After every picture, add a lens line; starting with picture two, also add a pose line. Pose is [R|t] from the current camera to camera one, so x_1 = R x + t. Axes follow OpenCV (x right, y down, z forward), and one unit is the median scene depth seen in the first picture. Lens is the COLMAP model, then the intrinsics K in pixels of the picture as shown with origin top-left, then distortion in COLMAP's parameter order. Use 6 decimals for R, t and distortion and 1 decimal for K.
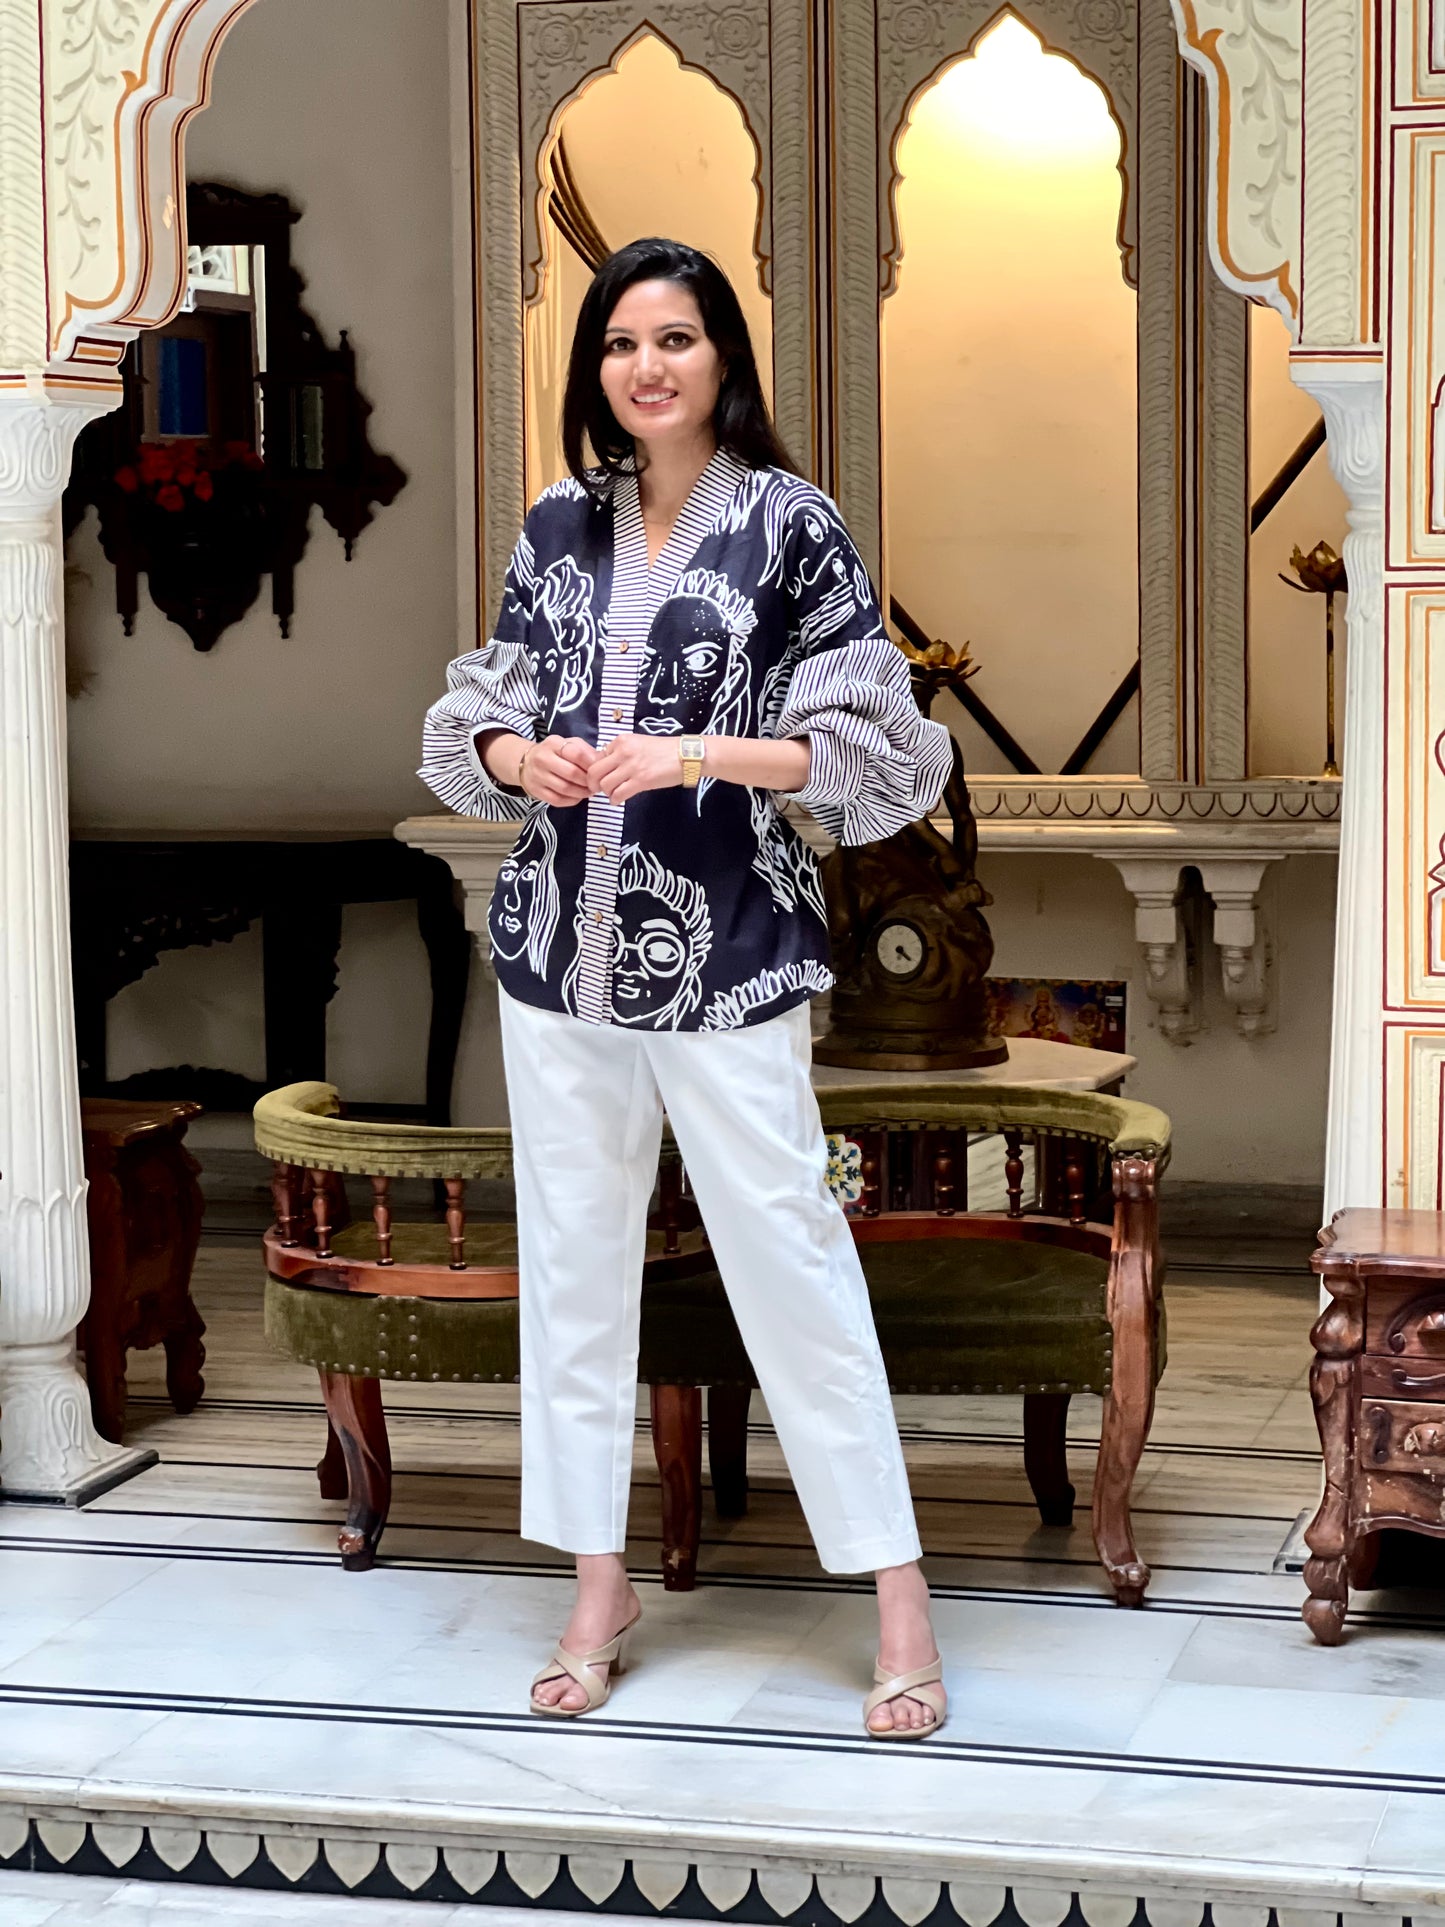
lens RADIAL K [[4677.7, 0, 722.5], [0, 4677.7, 963.5], [0, 0, 1]] dist [0.071592, 3.491996]
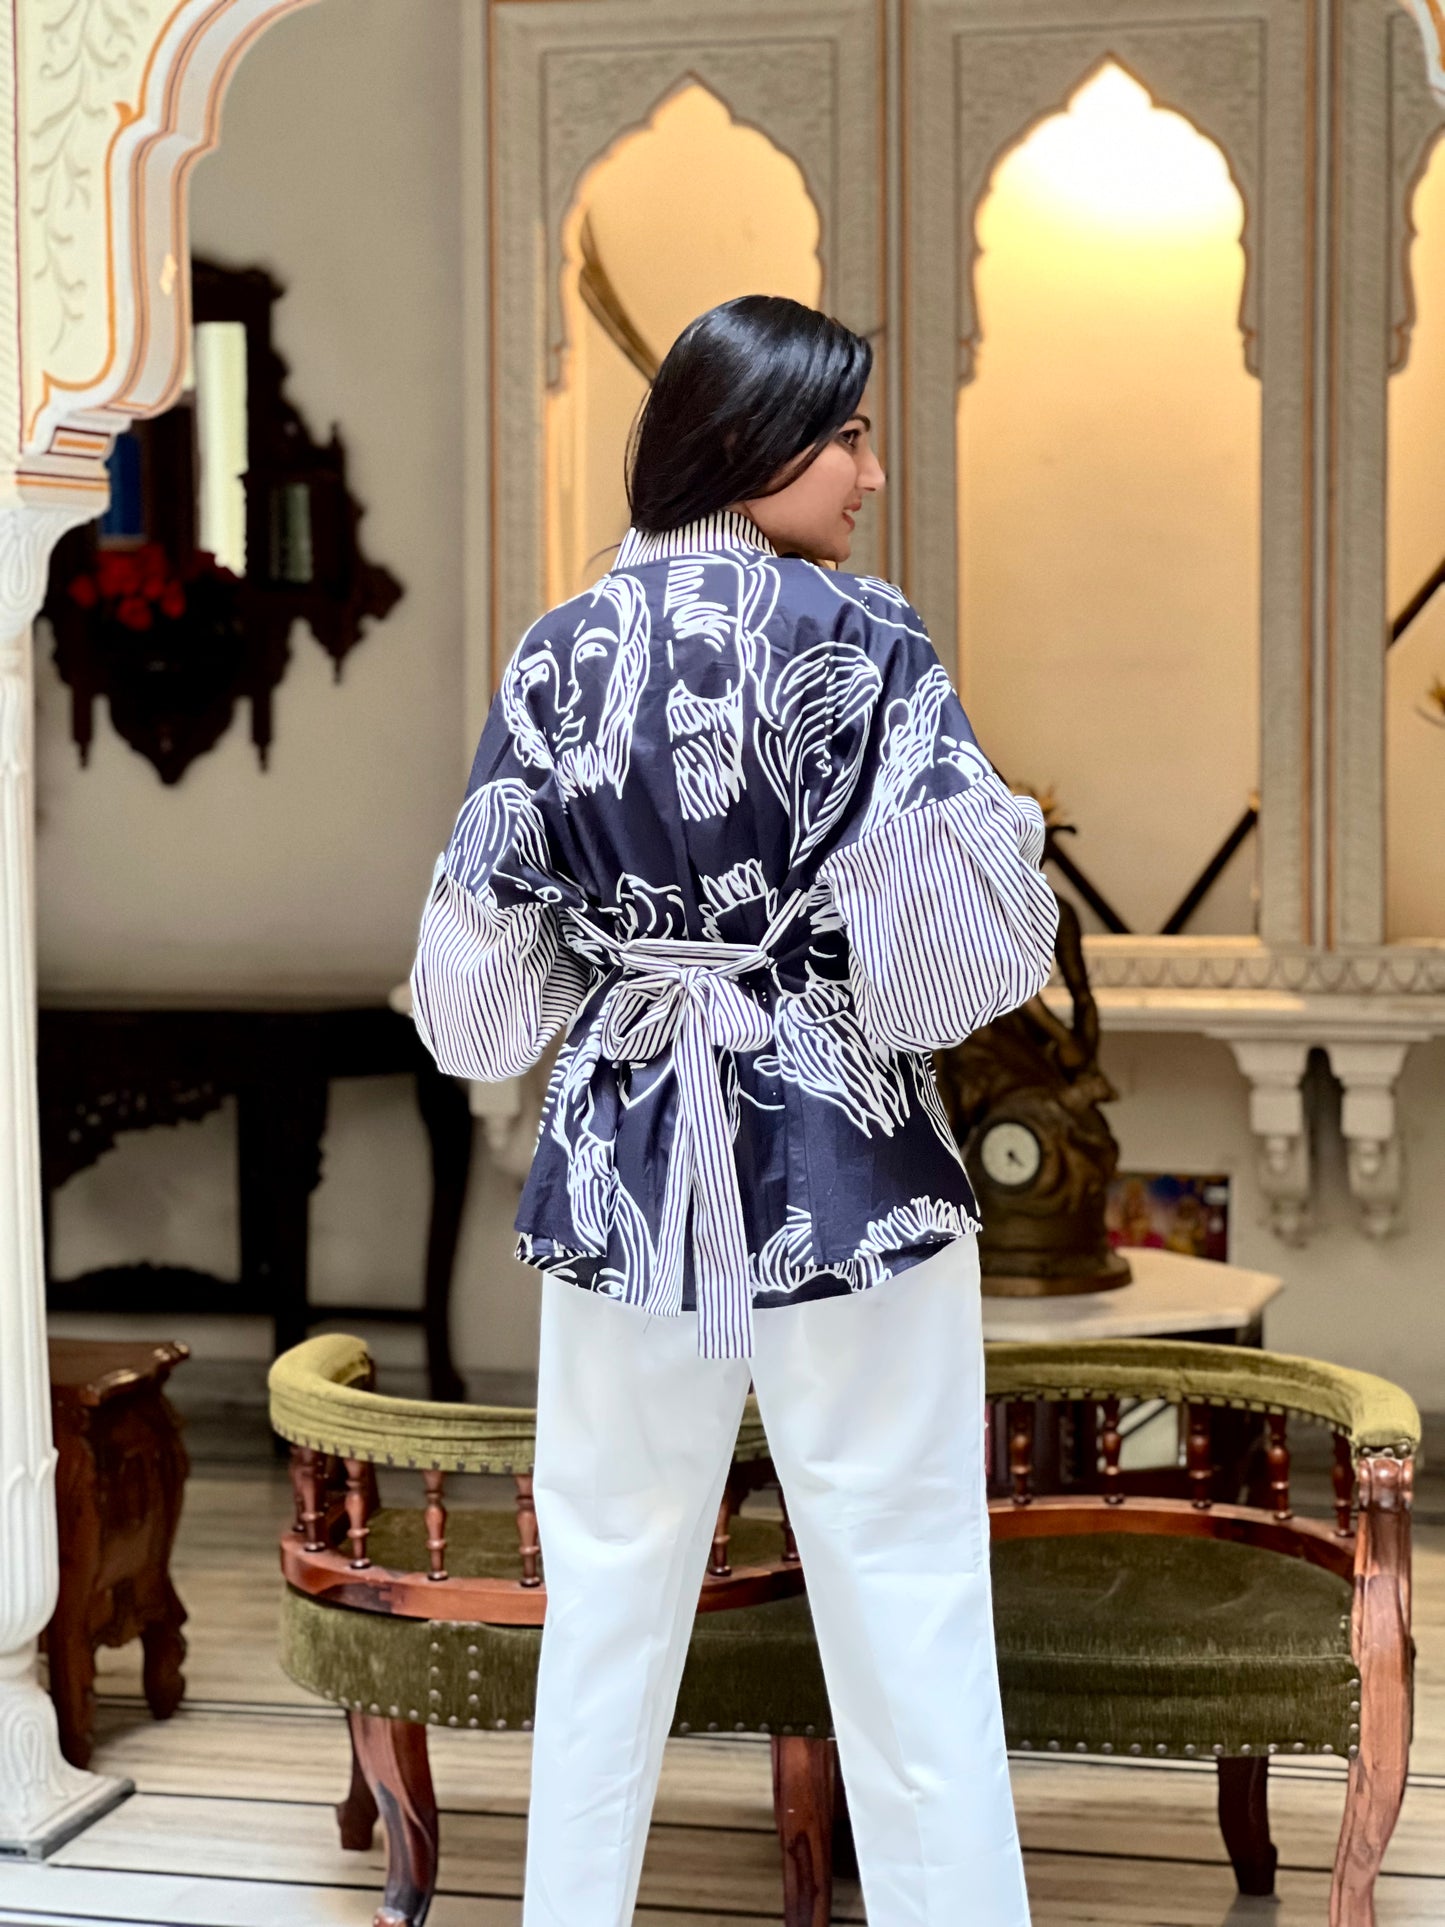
lens RADIAL K [[4677.7, 0, 722.5], [0, 4677.7, 963.5], [0, 0, 1]] dist [0.071592, 3.491996]
pose [[0.999737, 0.004319, 0.022505, -0.038771], [-0.003837, 0.999763, -0.021419, -0.022196], [-0.022592, 0.021327, 0.999517, 0.180443]]
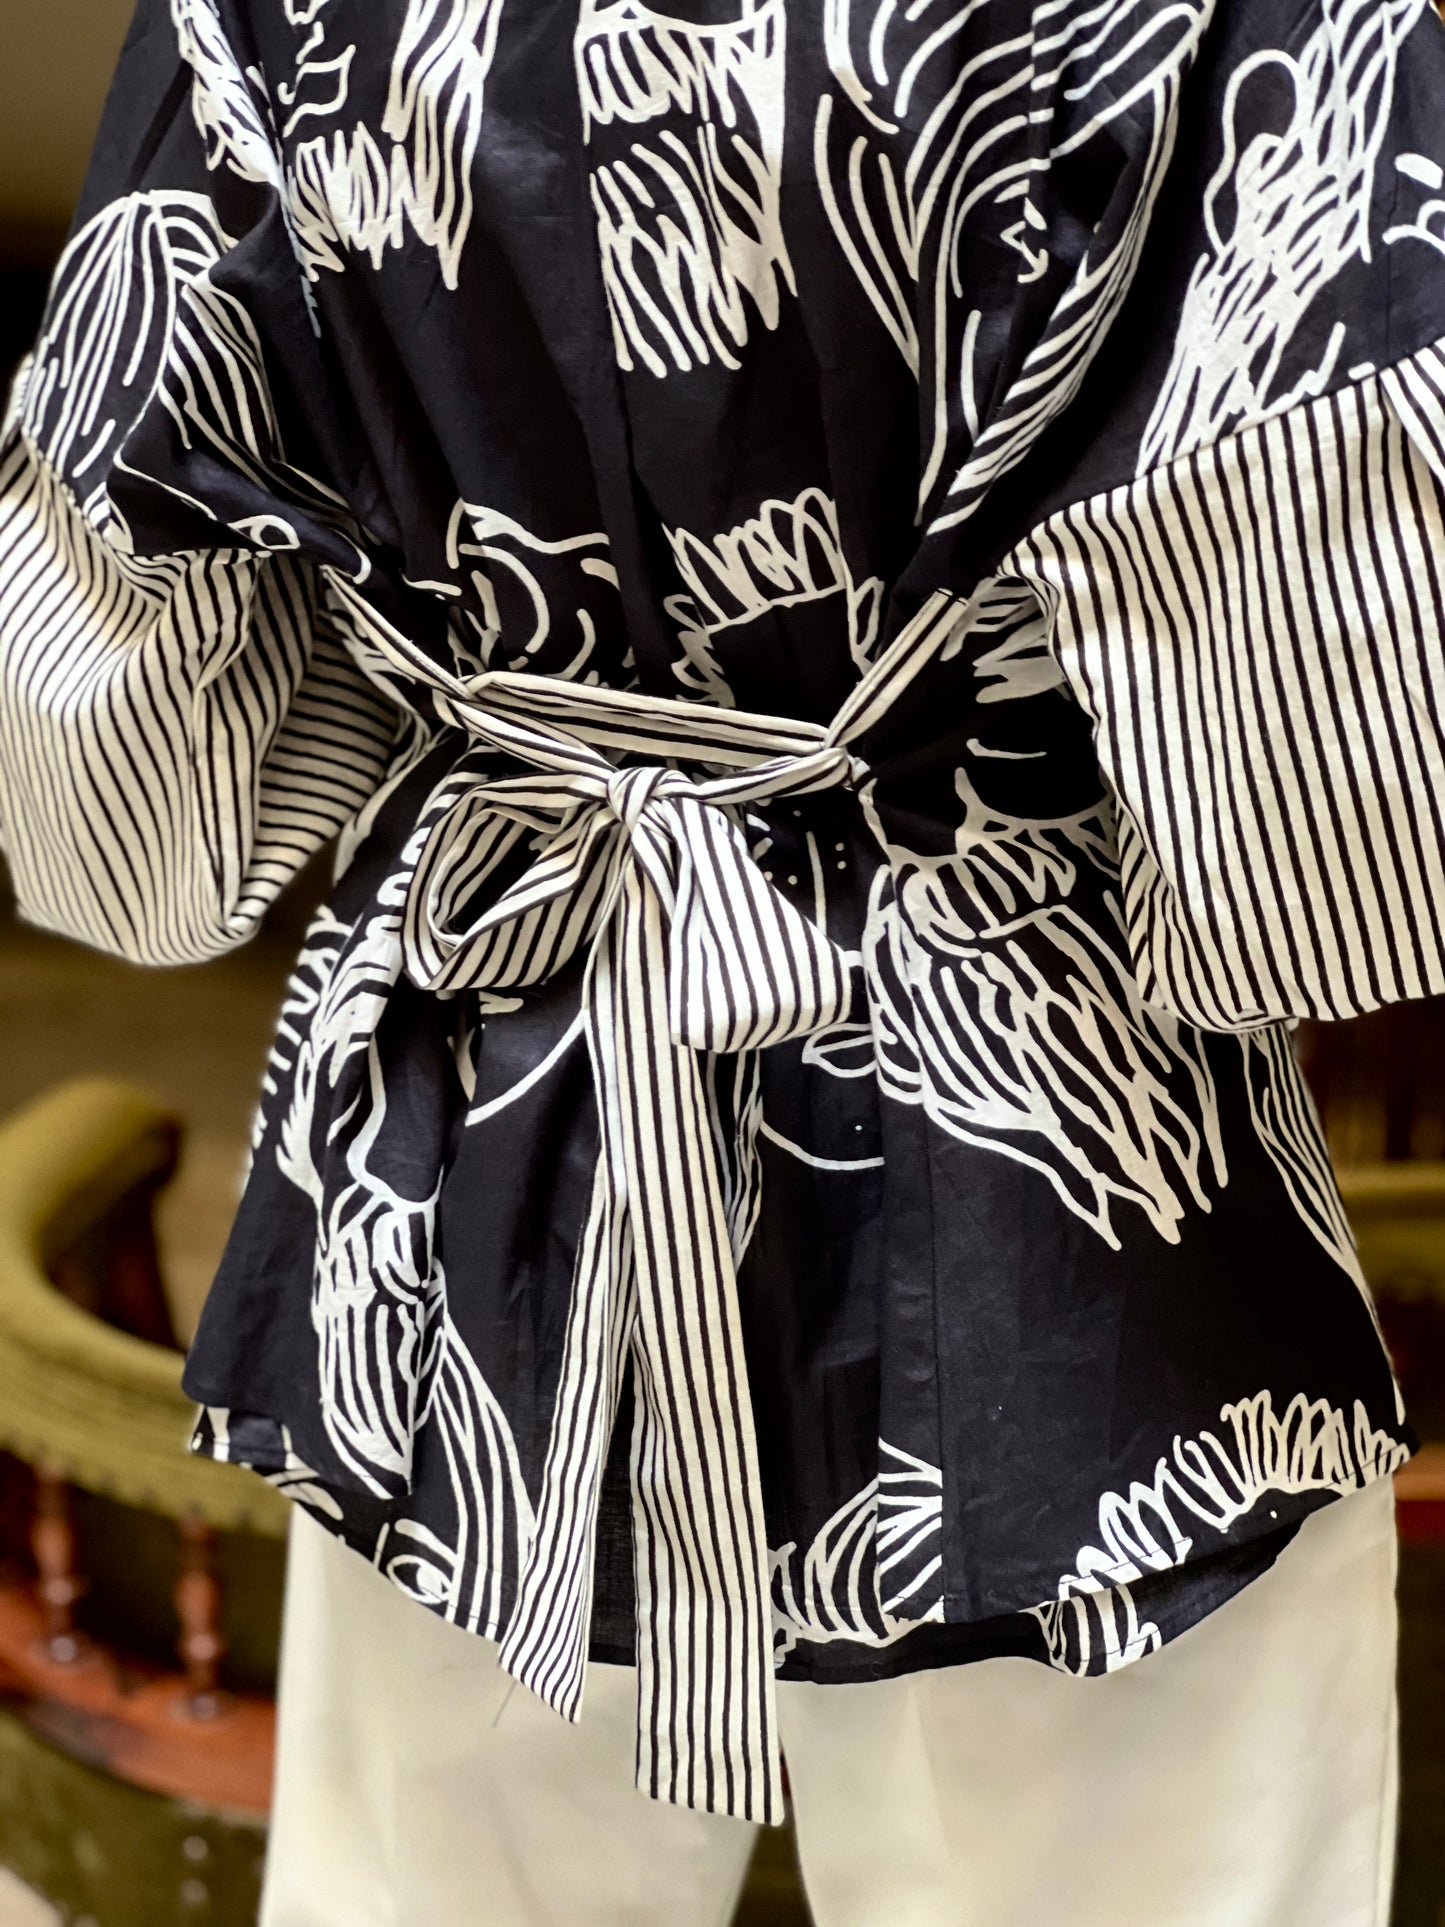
lens RADIAL K [[4247.3, 0, 722.8], [0, 4247.3, 923.3], [0, 0, 1]] dist [-0.050073, 2.765120]
pose [[0.999330, 0.030229, -0.020628, -0.021617], [-0.025894, 0.982367, 0.185162, -0.062937], [0.025862, -0.184504, 0.982491, 0.575345]]
